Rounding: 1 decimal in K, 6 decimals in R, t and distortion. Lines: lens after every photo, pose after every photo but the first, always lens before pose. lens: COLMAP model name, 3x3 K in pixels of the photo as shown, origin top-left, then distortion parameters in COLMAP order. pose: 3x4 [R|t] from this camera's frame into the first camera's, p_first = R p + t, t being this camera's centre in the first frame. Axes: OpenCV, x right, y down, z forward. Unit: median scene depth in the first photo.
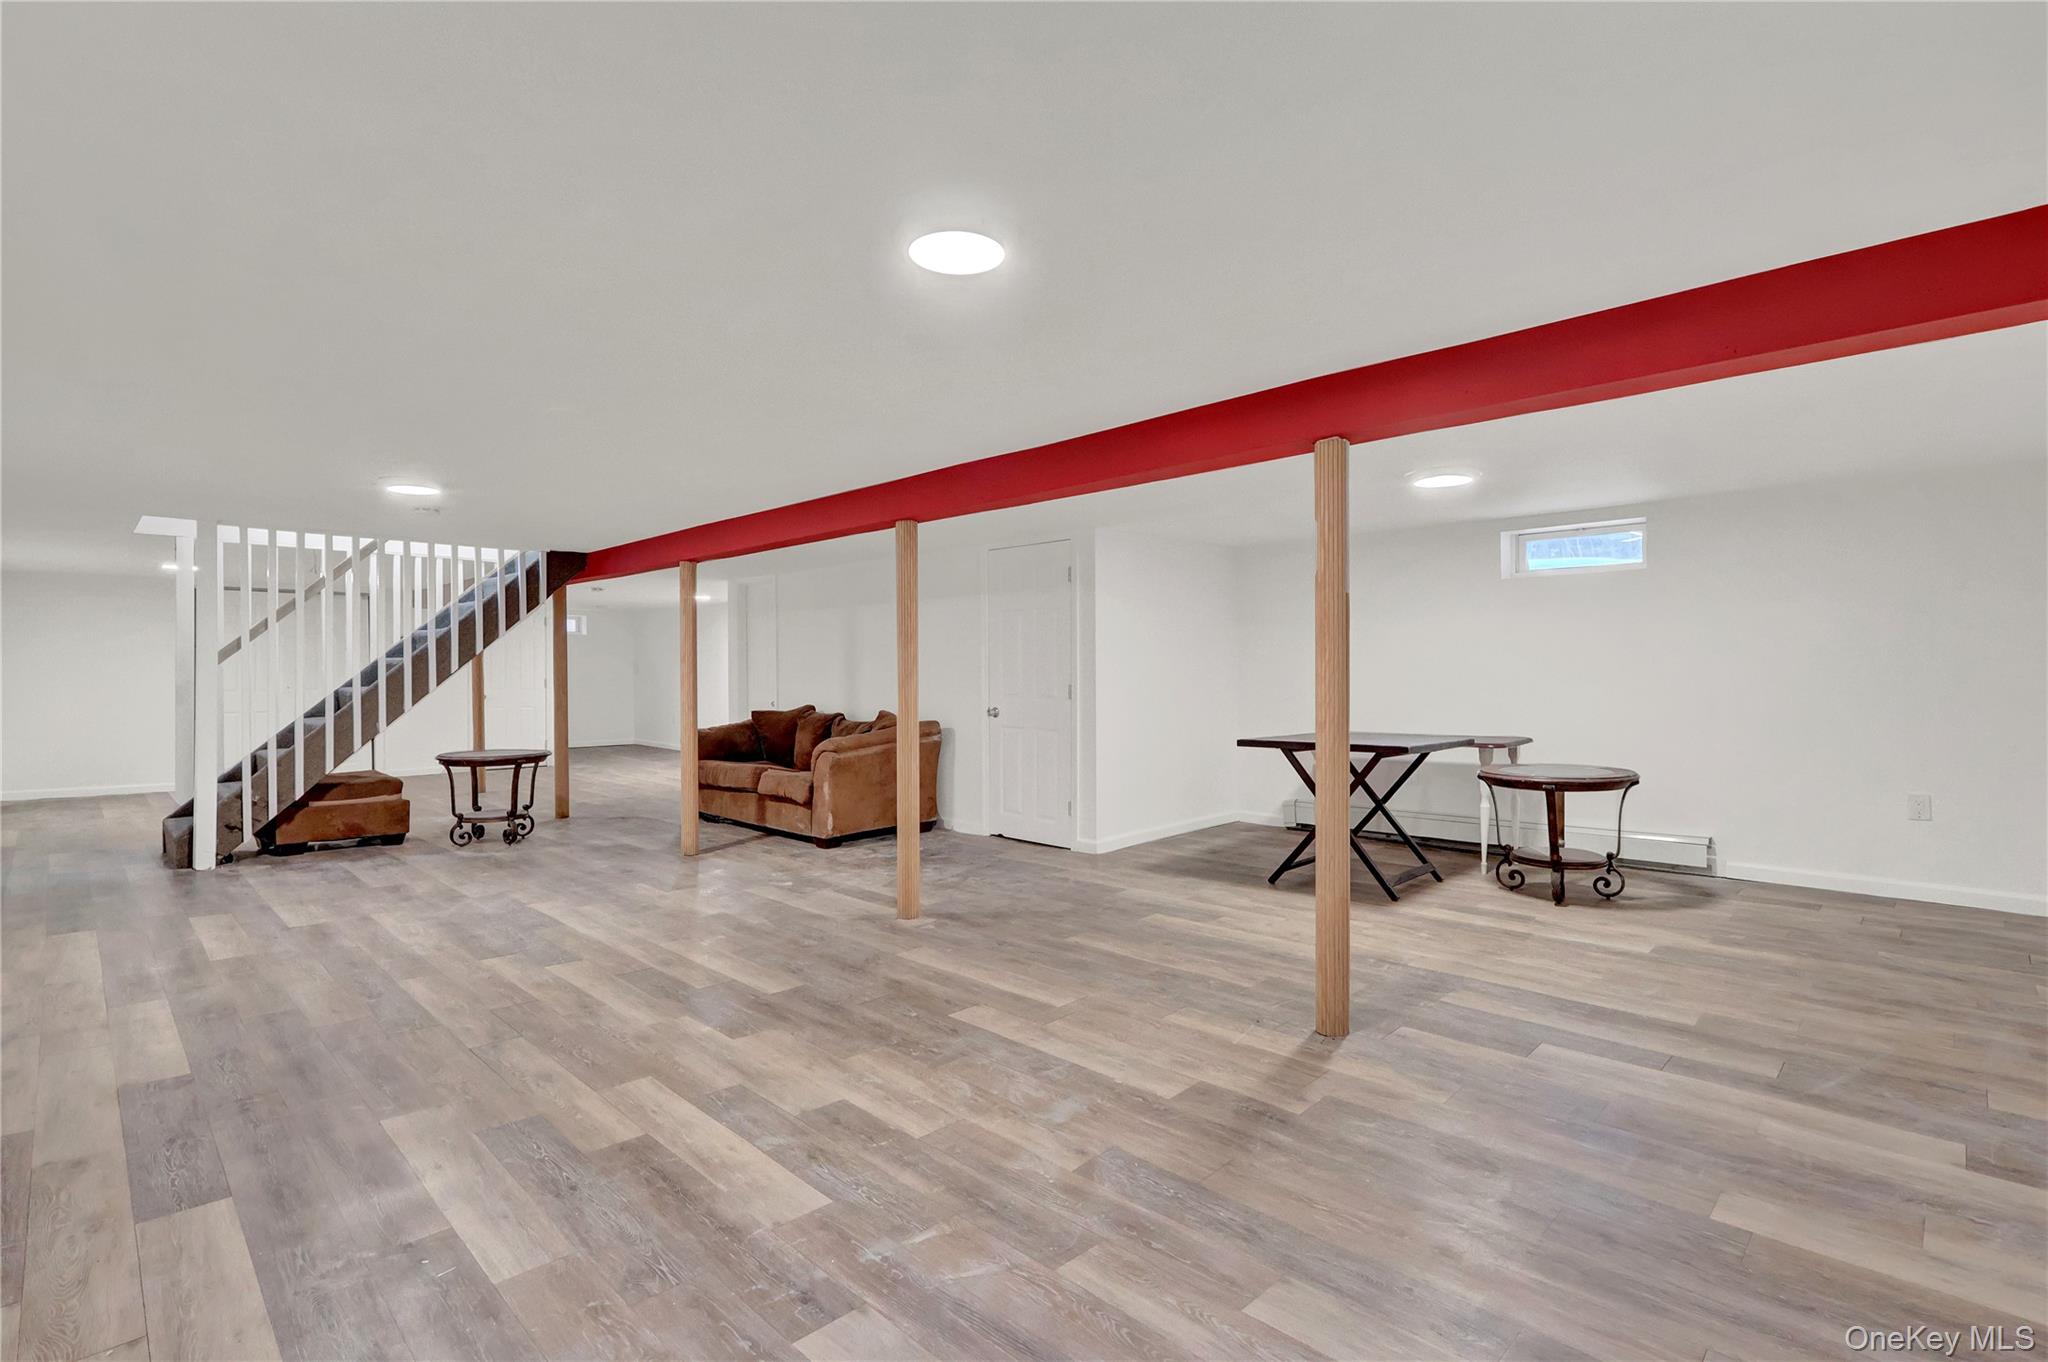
lens RADIAL K [[951.9, 0, 1020.9], [0, 951.9, 673.2], [0, 0, 1]] dist [-0.002442, 0.000620]
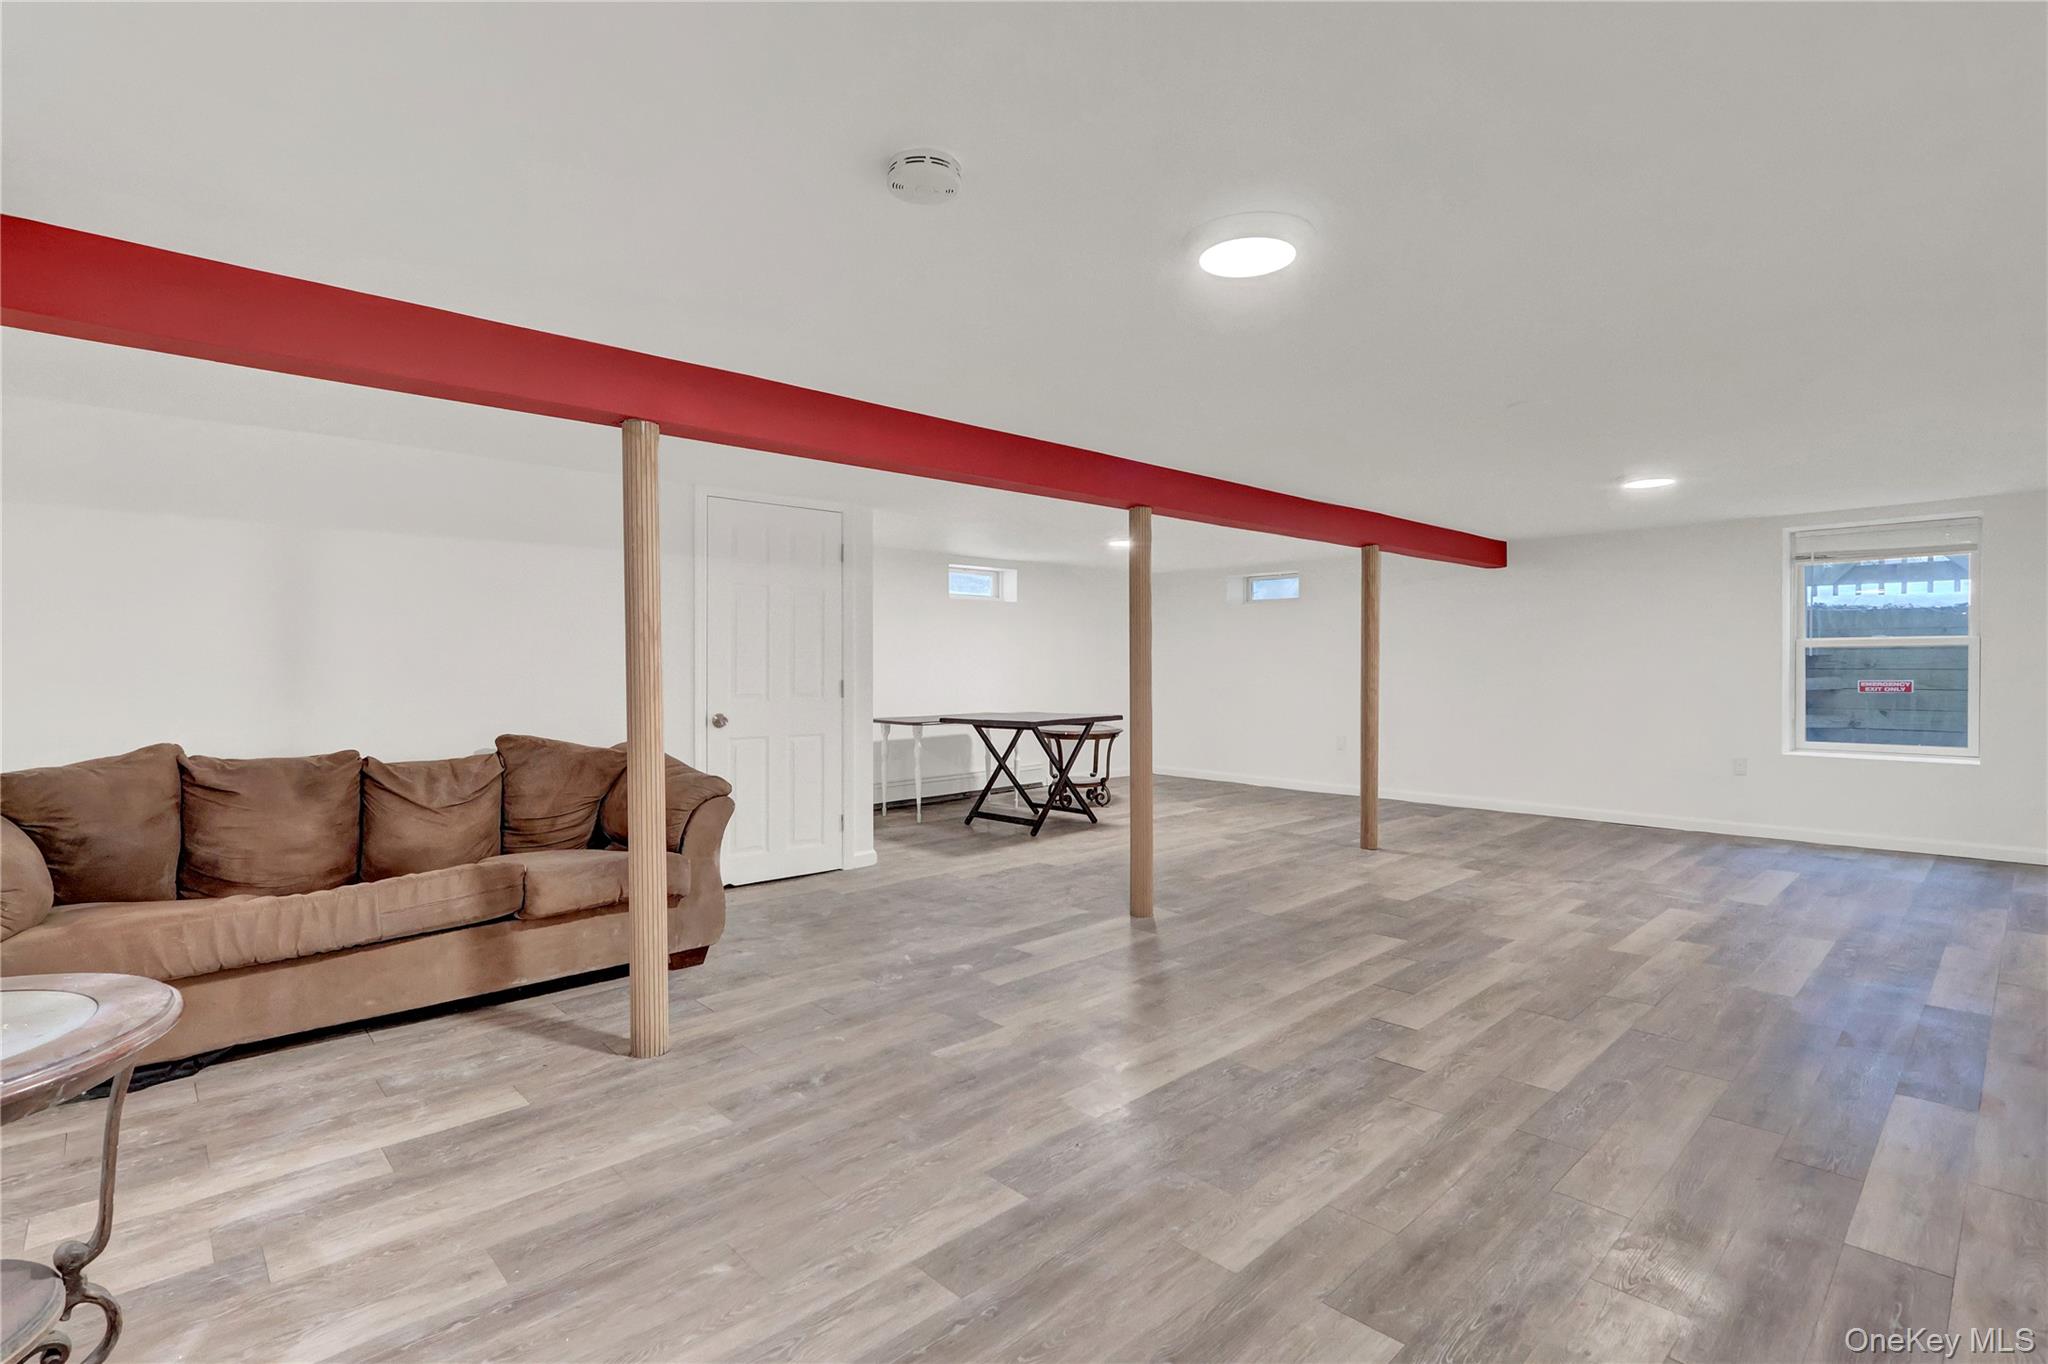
lens RADIAL K [[951.9, 0, 1020.9], [0, 951.9, 674.2], [0, 0, 1]] dist [-0.002442, 0.000620]
pose [[0.039073, -0.004374, 0.999227, -1.322349], [0.004502, 0.999981, 0.004202, 0.006147], [-0.999226, 0.004334, 0.039092, 1.311525]]
